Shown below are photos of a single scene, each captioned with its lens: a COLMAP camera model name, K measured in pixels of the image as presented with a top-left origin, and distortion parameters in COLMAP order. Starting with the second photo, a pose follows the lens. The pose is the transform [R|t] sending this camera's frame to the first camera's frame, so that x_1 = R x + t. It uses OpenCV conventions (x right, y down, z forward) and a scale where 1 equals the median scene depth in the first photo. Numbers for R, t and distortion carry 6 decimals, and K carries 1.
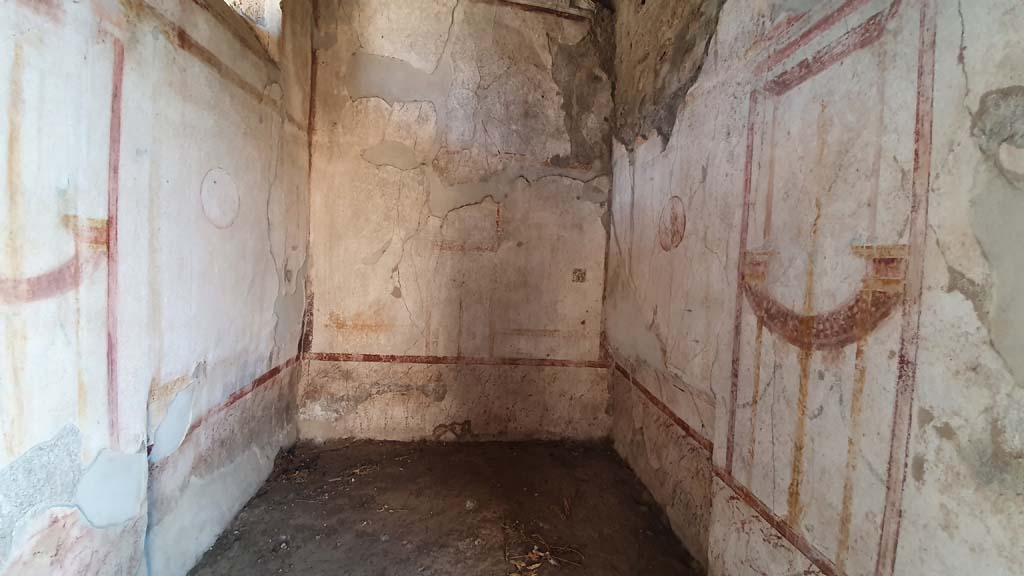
lens RADIAL K [[403.0, 0, 502.0], [0, 403.0, 284.4], [0, 0, 1]] dist [0.011468, -0.012581]
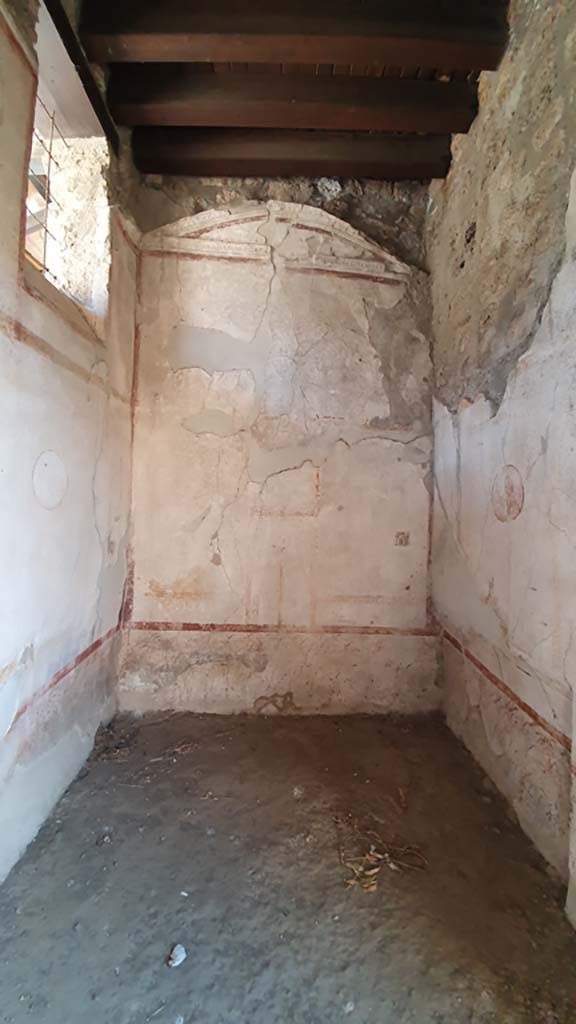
lens RADIAL K [[403.0, 0, 286.9], [0, 403.0, 504.9], [0, 0, 1]] dist [0.011468, -0.012581]
pose [[0.998453, -0.016664, -0.053051, -0.052420], [0.013576, 0.998221, -0.058049, -0.082814], [0.053924, 0.057239, 0.996903, 0.026688]]
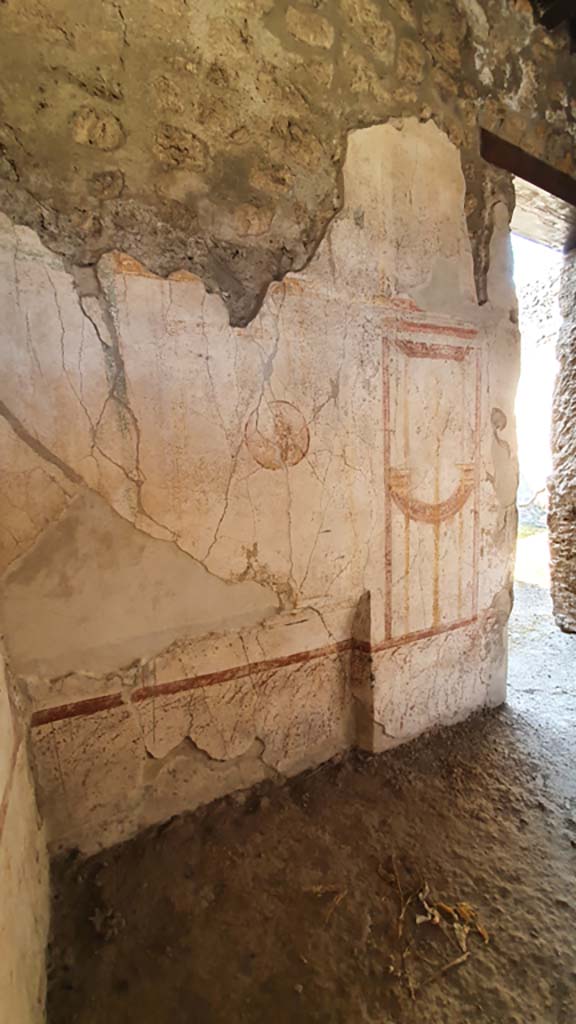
lens RADIAL K [[403.0, 0, 295.2], [0, 403.0, 509.1], [0, 0, 1]] dist [0.011468, -0.012581]
pose [[-0.394584, -0.134697, 0.908934, -0.367919], [0.070476, 0.981847, 0.176097, -0.159226], [-0.916153, 0.133543, -0.377928, 1.422328]]
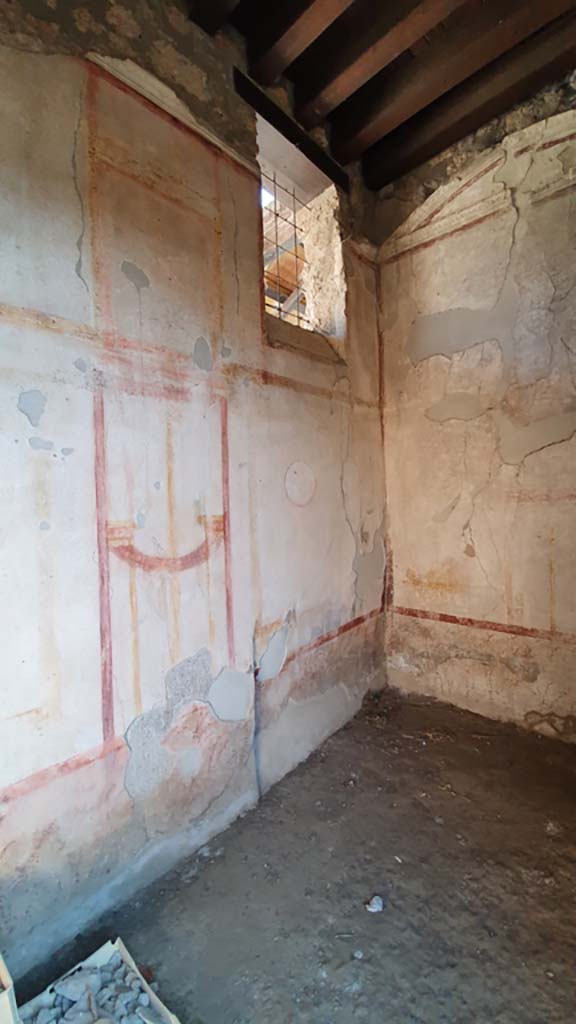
lens RADIAL K [[403.0, 0, 295.3], [0, 403.0, 504.5], [0, 0, 1]] dist [0.011468, -0.012581]
pose [[0.683338, -0.067846, -0.726943, 0.230003], [0.033127, 0.997529, -0.061960, -0.065678], [0.729351, 0.018258, 0.683896, 0.102219]]
